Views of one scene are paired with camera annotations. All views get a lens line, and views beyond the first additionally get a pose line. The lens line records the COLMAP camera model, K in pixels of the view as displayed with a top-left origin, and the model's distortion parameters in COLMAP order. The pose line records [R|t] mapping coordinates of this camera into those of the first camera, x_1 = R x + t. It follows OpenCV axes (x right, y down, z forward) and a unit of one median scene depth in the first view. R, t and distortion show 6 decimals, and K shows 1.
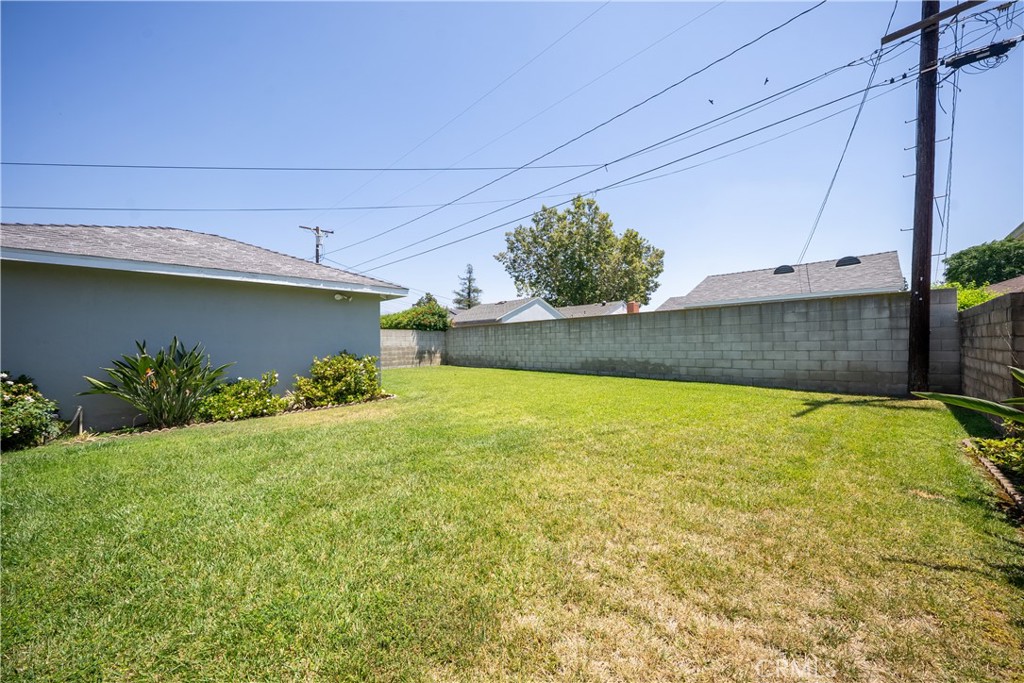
lens RADIAL K [[368.6, 0, 515.8], [0, 368.6, 341.5], [0, 0, 1]] dist [-0.005284, 0.000316]
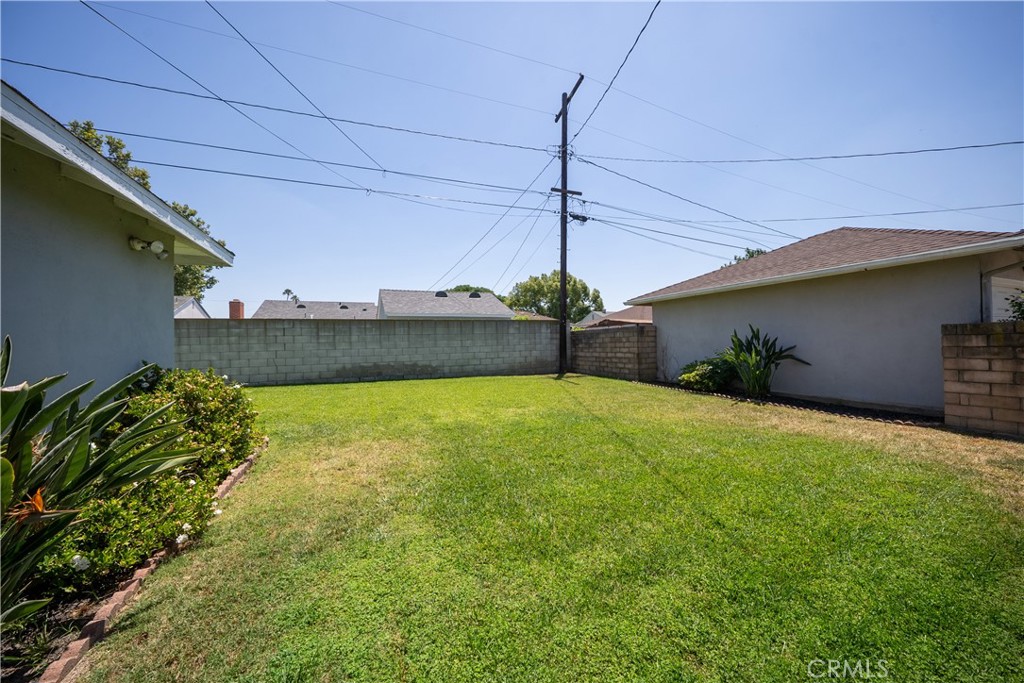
lens RADIAL K [[368.6, 0, 515.3], [0, 368.6, 343.5], [0, 0, 1]] dist [-0.005284, 0.000316]
pose [[0.368802, 0.008182, 0.929472, -0.610074], [0.008647, 0.999888, -0.012233, 0.009367], [-0.929468, 0.012549, 0.368690, 0.334367]]
